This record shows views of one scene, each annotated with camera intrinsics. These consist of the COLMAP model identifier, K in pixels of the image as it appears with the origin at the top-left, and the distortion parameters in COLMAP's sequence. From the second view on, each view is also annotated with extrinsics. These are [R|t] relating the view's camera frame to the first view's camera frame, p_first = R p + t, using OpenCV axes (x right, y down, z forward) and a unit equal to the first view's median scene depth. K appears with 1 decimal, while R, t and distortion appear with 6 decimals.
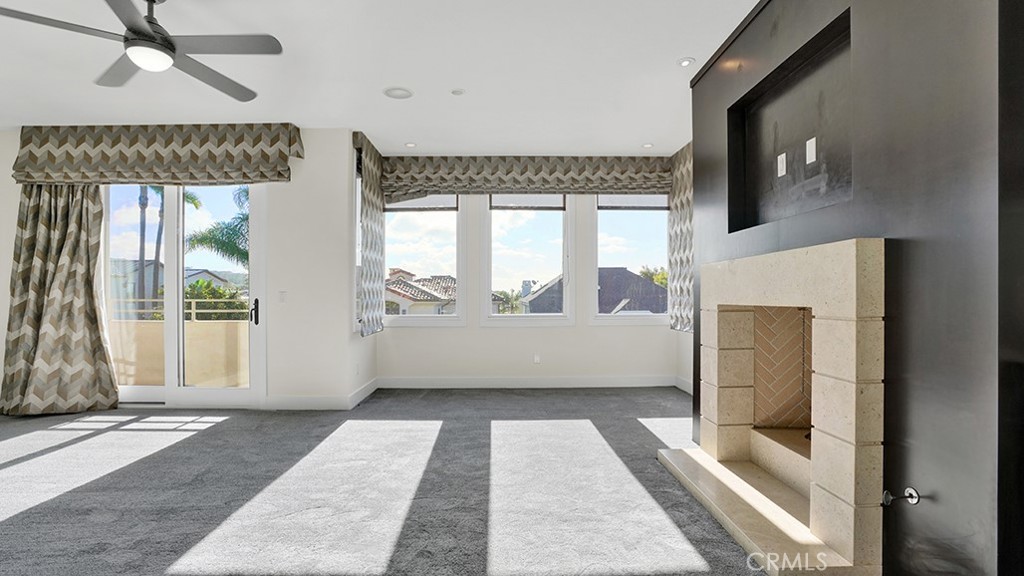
lens RADIAL K [[478.3, 0, 492.5], [0, 478.3, 293.4], [0, 0, 1]] dist [-0.078530, 0.026943]
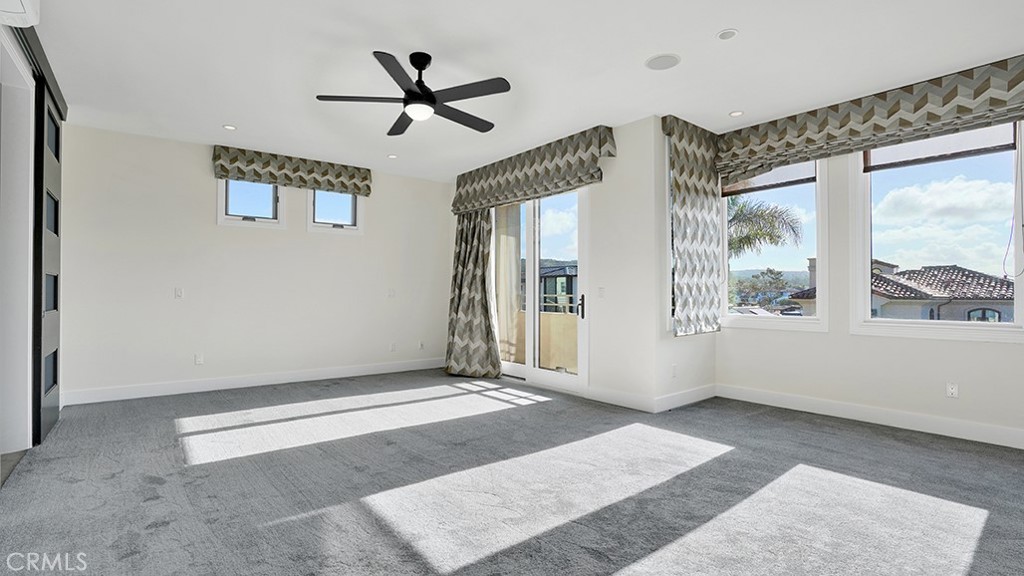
lens RADIAL K [[465.8, 0, 512.0], [0, 465.8, 288.0], [0, 0, 1]] dist [-0.092238, 0.034139]
pose [[0.617184, -0.006544, -0.786792, 0.248282], [0.002955, 0.999978, -0.005999, 0.001976], [0.786813, 0.001378, 0.617190, 0.217834]]
